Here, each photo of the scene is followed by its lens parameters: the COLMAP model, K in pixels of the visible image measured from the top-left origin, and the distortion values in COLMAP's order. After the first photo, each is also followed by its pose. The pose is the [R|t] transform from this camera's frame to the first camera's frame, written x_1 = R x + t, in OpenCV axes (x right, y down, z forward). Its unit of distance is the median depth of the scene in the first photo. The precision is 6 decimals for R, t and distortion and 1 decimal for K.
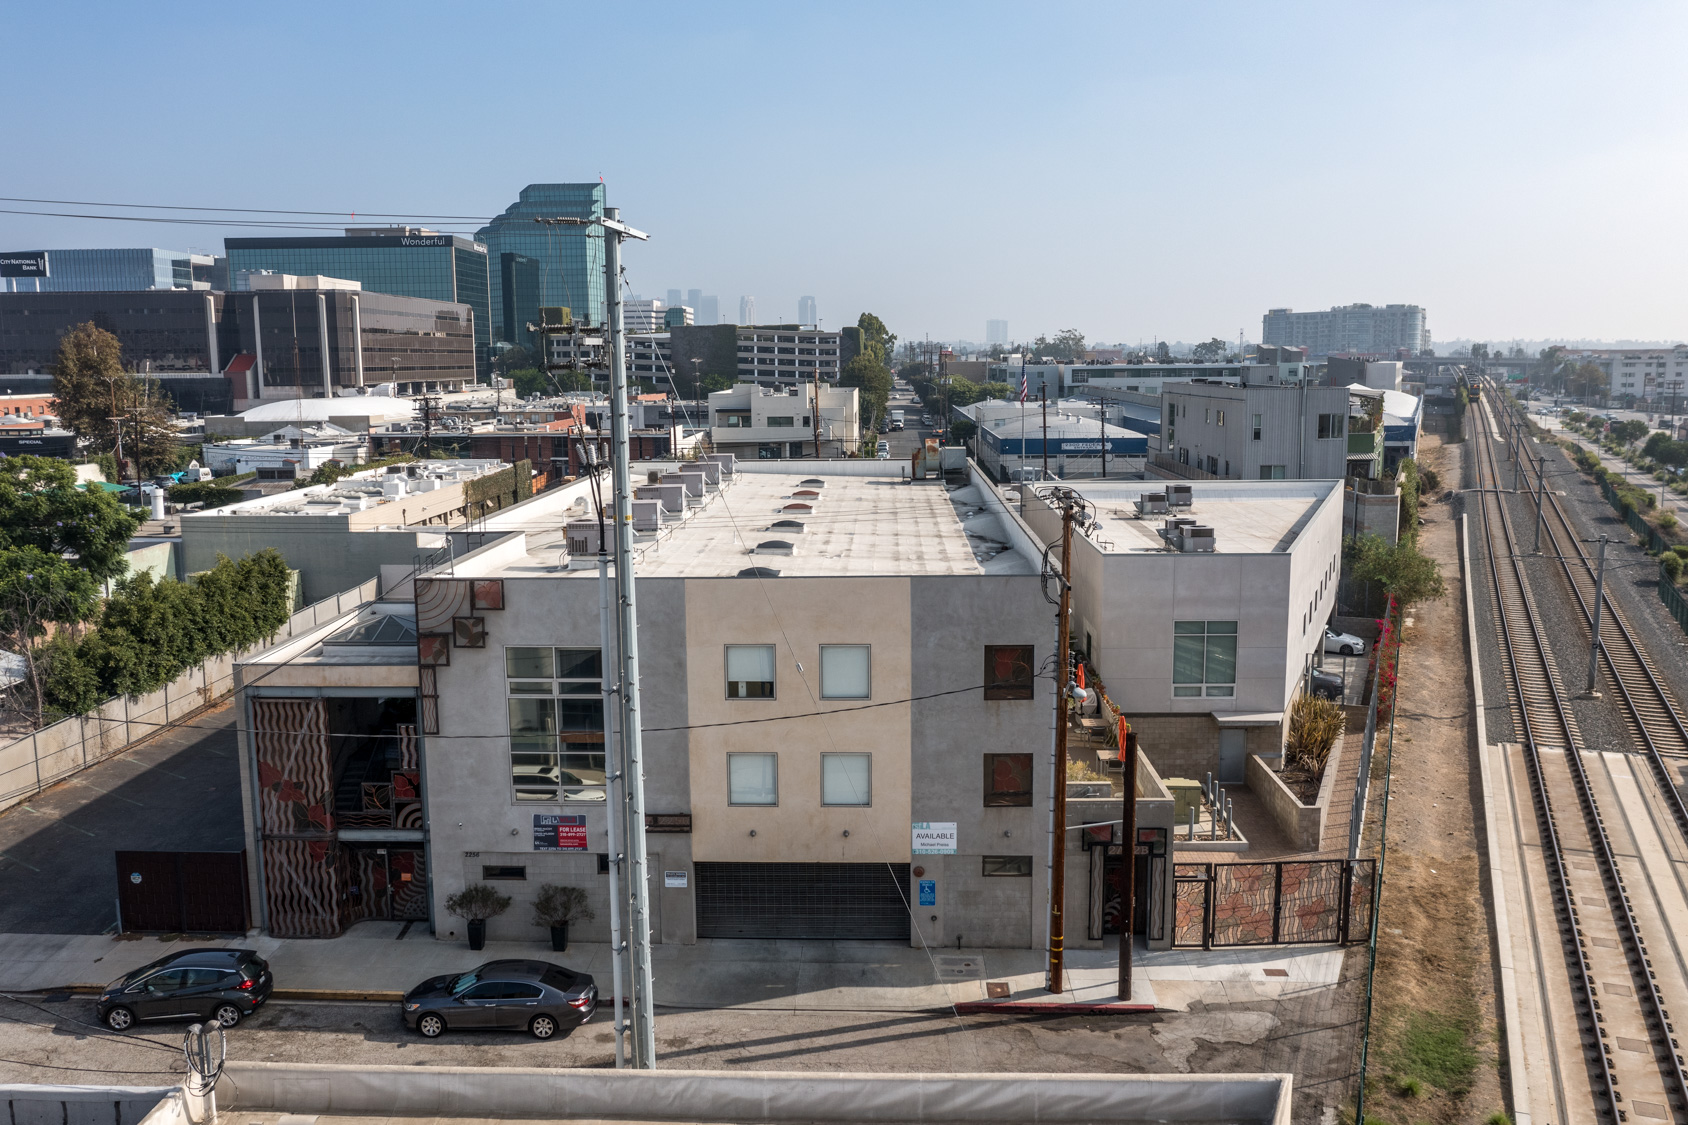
lens RADIAL K [[1246.2, 0, 867.6], [0, 1246.2, 562.5], [0, 0, 1]] dist [-0.006465, -0.001306]
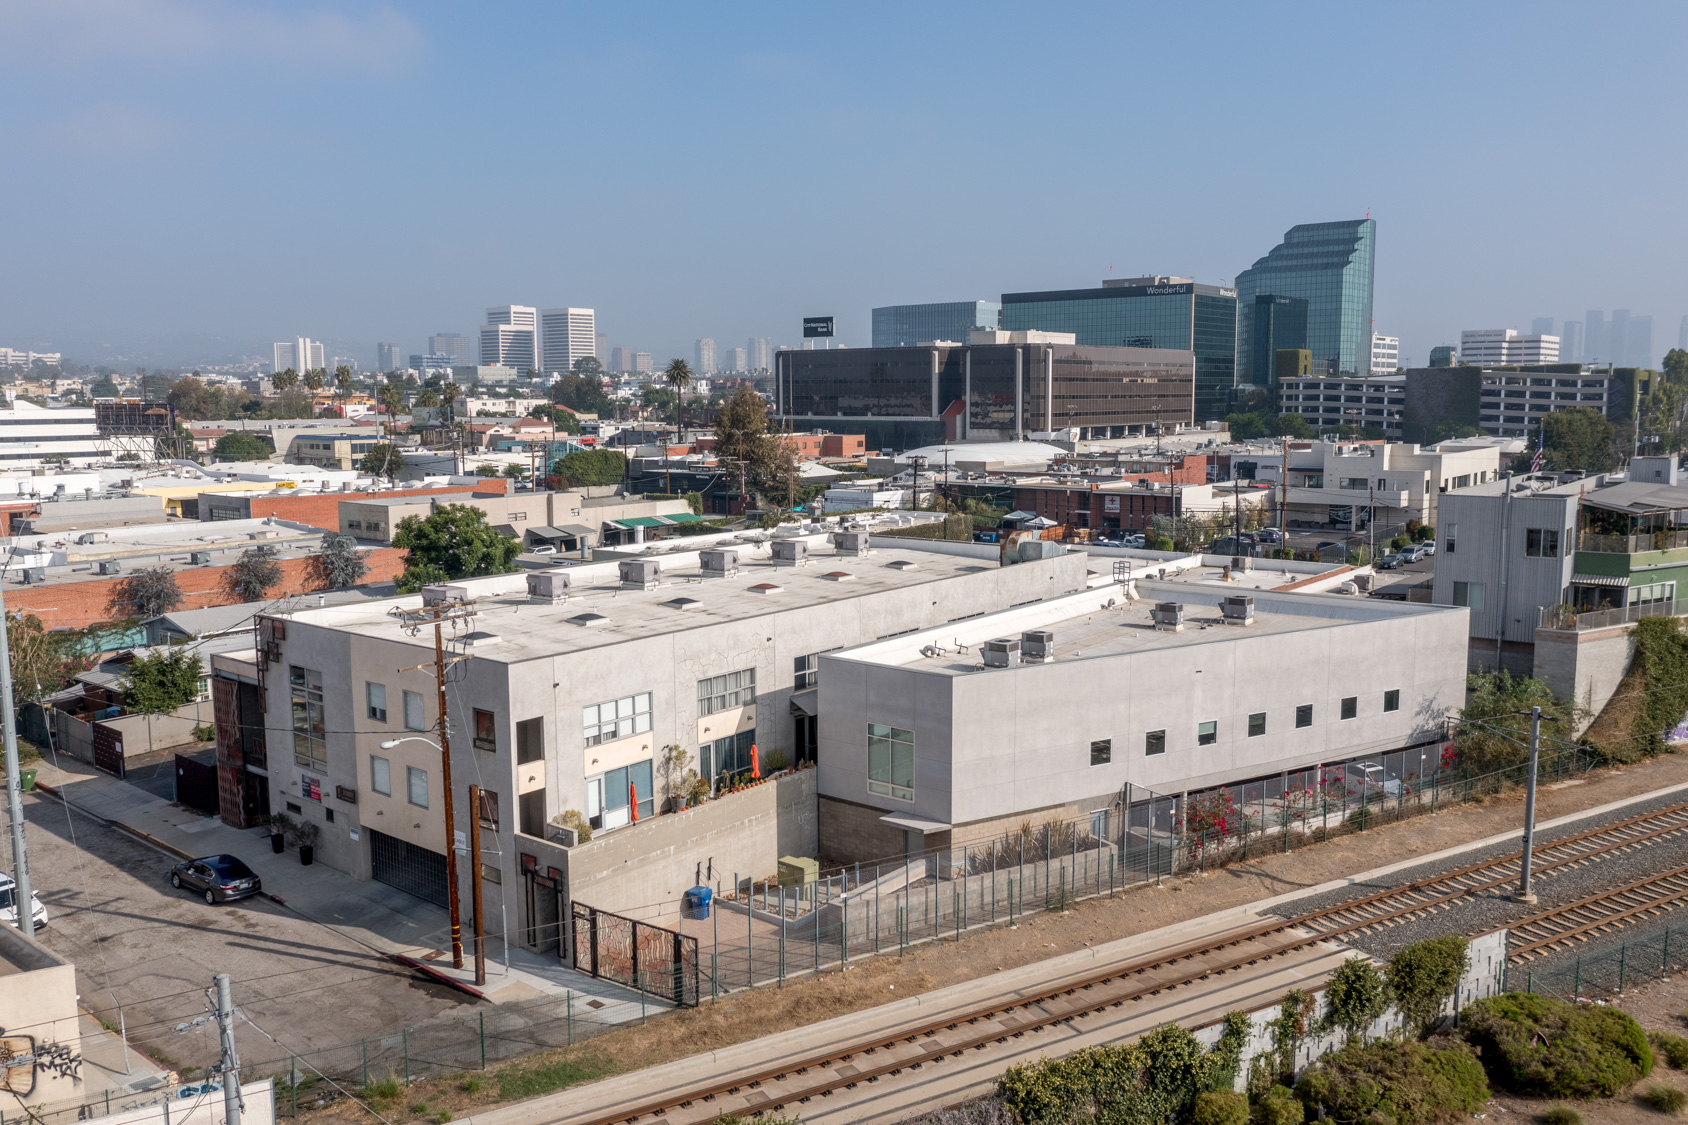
lens RADIAL K [[1246.2, 0, 867.6], [0, 1246.2, 562.5], [0, 0, 1]] dist [-0.006465, -0.001306]
pose [[0.818898, 0.079003, -0.568475, 1.182249], [-0.095485, 0.995431, 0.000791, -0.130073], [0.565940, 0.053633, 0.822700, 0.108871]]
